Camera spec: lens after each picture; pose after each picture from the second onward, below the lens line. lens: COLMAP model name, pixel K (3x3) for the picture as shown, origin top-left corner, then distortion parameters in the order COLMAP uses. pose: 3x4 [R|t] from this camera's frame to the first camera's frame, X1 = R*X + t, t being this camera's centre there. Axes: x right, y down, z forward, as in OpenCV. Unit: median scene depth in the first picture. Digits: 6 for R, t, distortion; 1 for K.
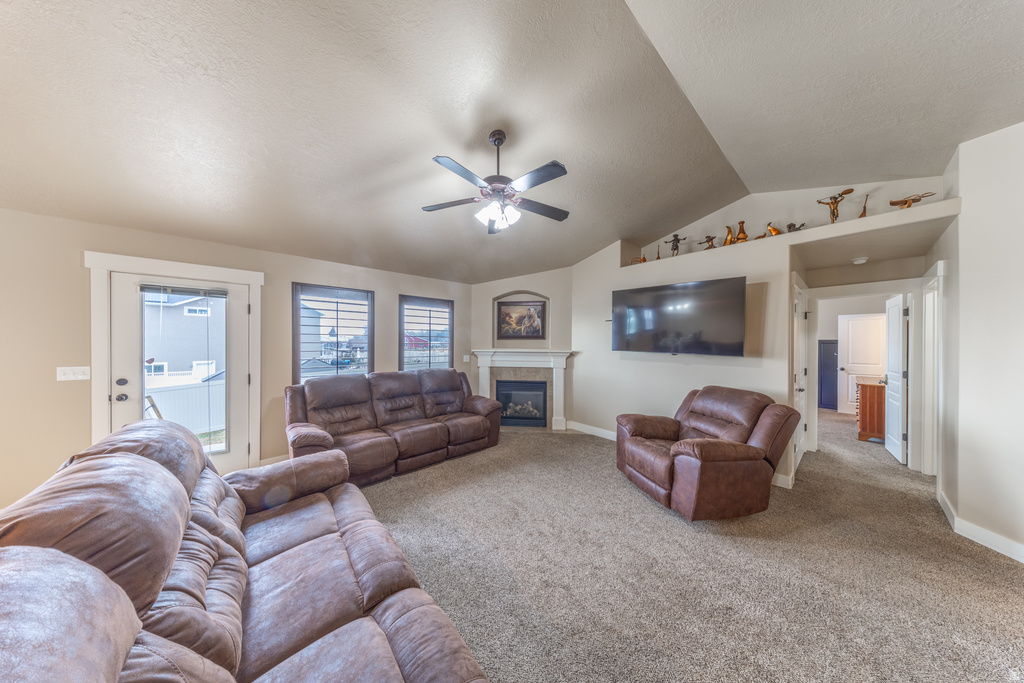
lens RADIAL K [[297.0, 0, 512.3], [0, 297.0, 341.9], [0, 0, 1]] dist [0.004103, -0.001452]
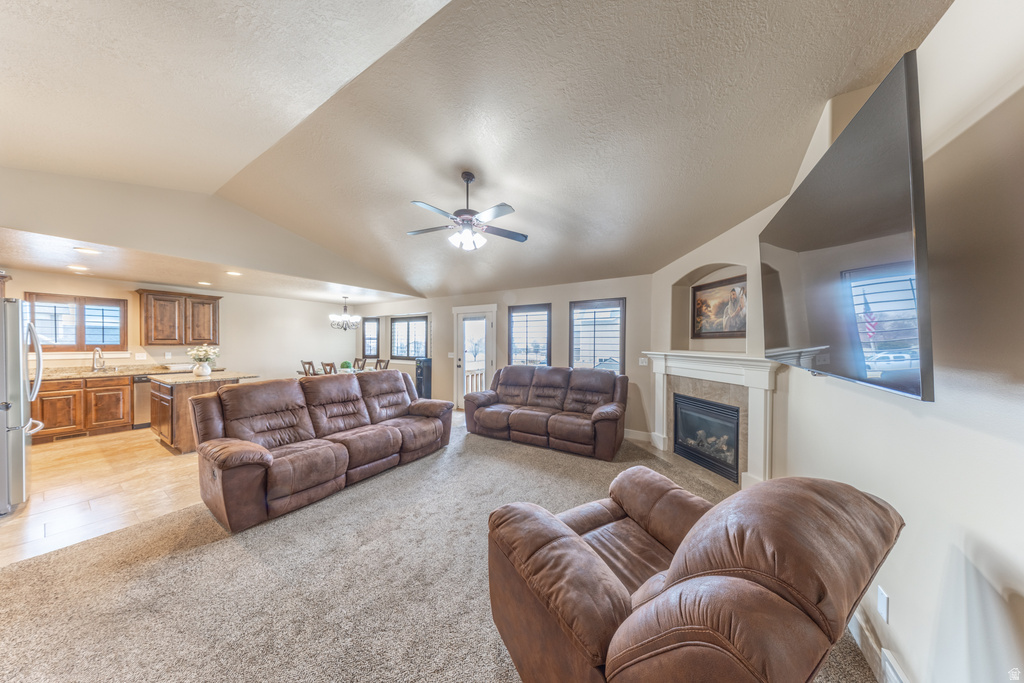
lens RADIAL K [[297.0, 0, 502.1], [0, 297.0, 339.4], [0, 0, 1]] dist [0.004103, -0.001452]
pose [[0.248995, -0.014779, -0.968392, 0.578651], [0.000268, 0.999885, -0.015191, 0.004867], [0.968505, 0.003523, 0.248970, 0.394050]]
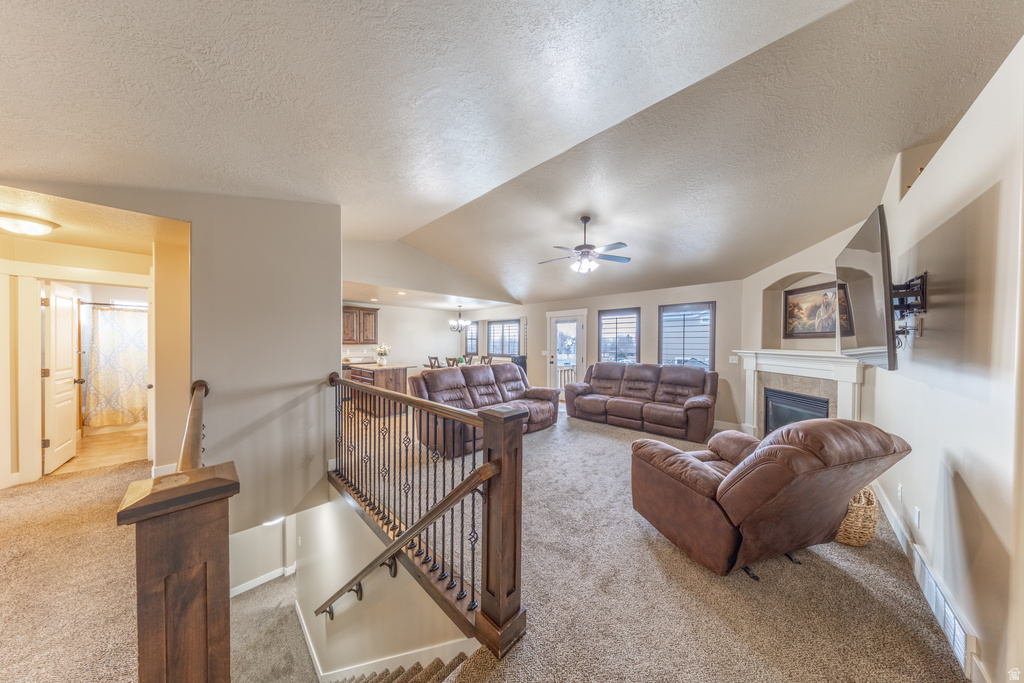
lens RADIAL K [[297.0, 0, 503.5], [0, 297.0, 339.5], [0, 0, 1]] dist [0.004103, -0.001452]
pose [[0.042366, -0.013283, -0.999014, 0.769710], [-0.000466, 0.999911, -0.013315, 0.005574], [0.999102, 0.001030, 0.042357, 0.228049]]
